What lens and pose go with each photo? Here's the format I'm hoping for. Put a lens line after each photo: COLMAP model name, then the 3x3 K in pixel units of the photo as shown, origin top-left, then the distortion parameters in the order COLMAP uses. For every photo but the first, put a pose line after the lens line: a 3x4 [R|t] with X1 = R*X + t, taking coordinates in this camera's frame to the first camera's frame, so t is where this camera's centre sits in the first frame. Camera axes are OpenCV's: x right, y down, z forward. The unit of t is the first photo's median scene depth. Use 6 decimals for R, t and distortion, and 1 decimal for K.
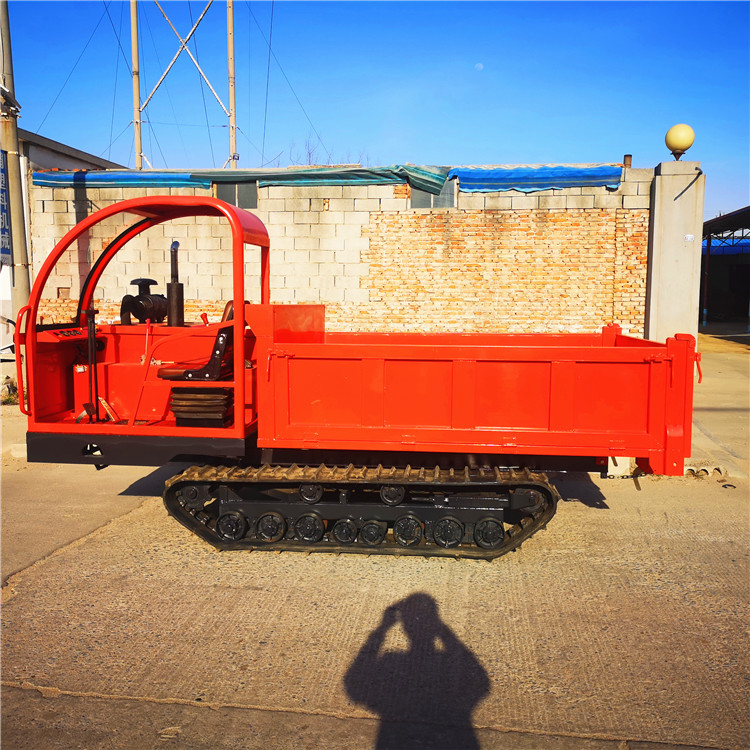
lens RADIAL K [[766.7, 0, 373.6], [0, 766.7, 373.2], [0, 0, 1]] dist [0.058403, -0.024747]
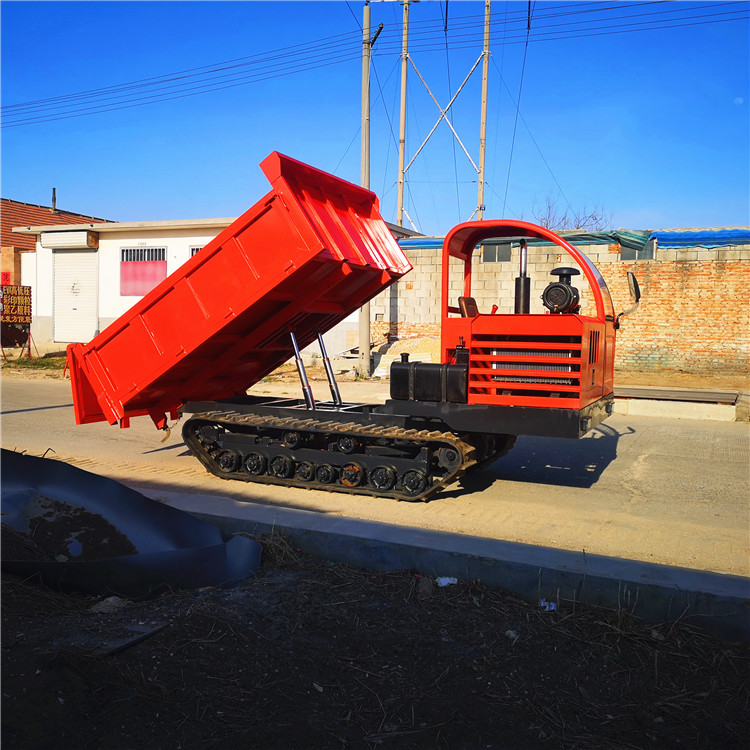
lens RADIAL K [[770.0, 0, 371.7], [0, 770.0, 374.6], [0, 0, 1]] dist [0.063072, -0.023231]
pose [[0.954621, 0.035629, -0.295684, 0.041658], [-0.050210, 0.997861, -0.041865, 0.080065], [0.293560, 0.054811, 0.954368, -0.495952]]
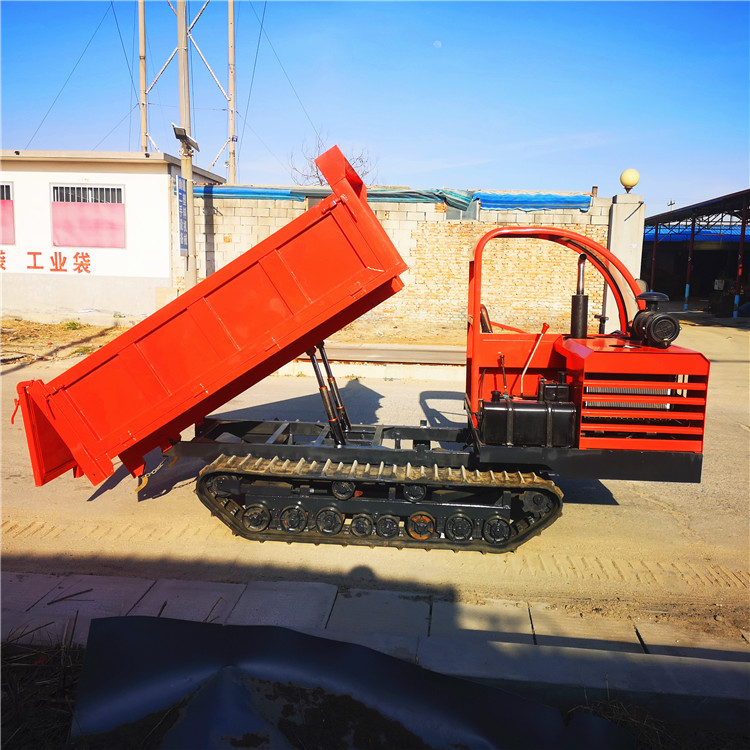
lens RADIAL K [[764.6, 0, 371.5], [0, 764.6, 378.3], [0, 0, 1]] dist [0.059090, -0.052474]
pose [[0.998588, 0.013332, 0.051419, -0.164514], [-0.015585, 0.998924, 0.043671, 0.023016], [-0.050781, -0.044410, 0.997722, -0.450264]]
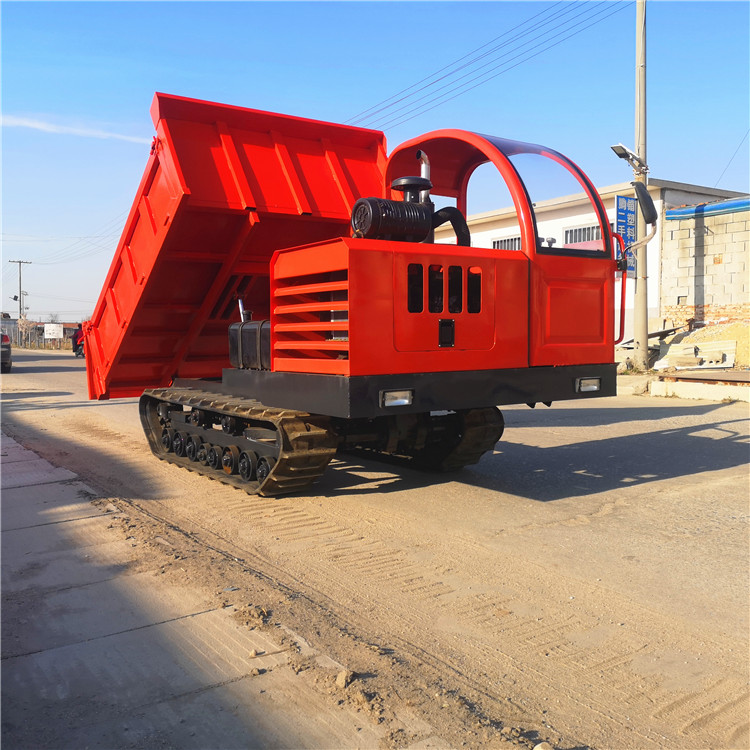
lens RADIAL K [[764.6, 0, 371.5], [0, 764.6, 378.3], [0, 0, 1]] dist [0.059090, -0.052474]
pose [[0.661465, 0.036023, -0.749111, 0.243215], [-0.066187, 0.997752, -0.010463, 0.079225], [0.747050, 0.056502, 0.662362, -0.246846]]
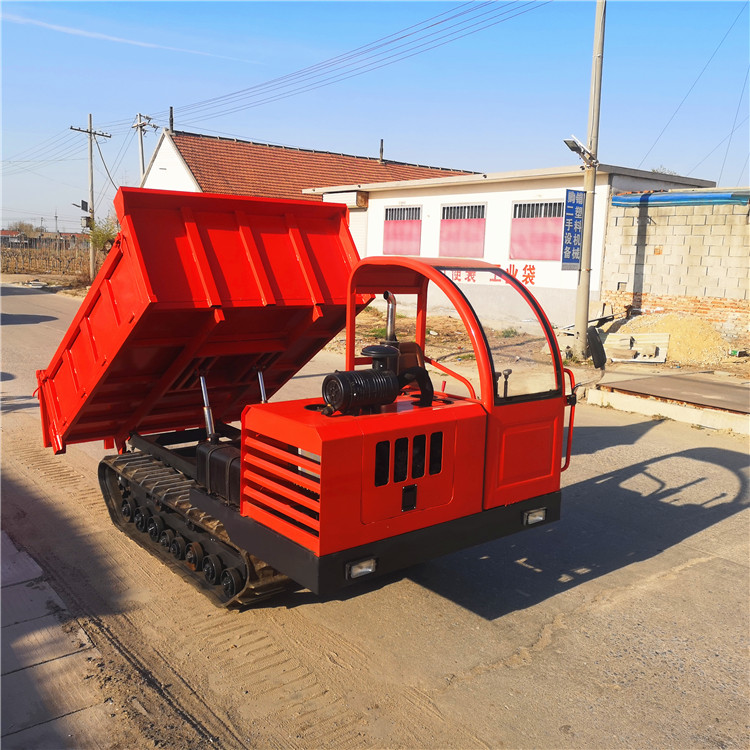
lens RADIAL K [[764.6, 0, 371.5], [0, 764.6, 378.3], [0, 0, 1]] dist [0.059090, -0.052474]
pose [[0.715050, 0.131684, -0.686558, 0.239240], [-0.099419, 0.991271, 0.086584, -0.022229], [0.691968, 0.006344, 0.721901, -0.270437]]
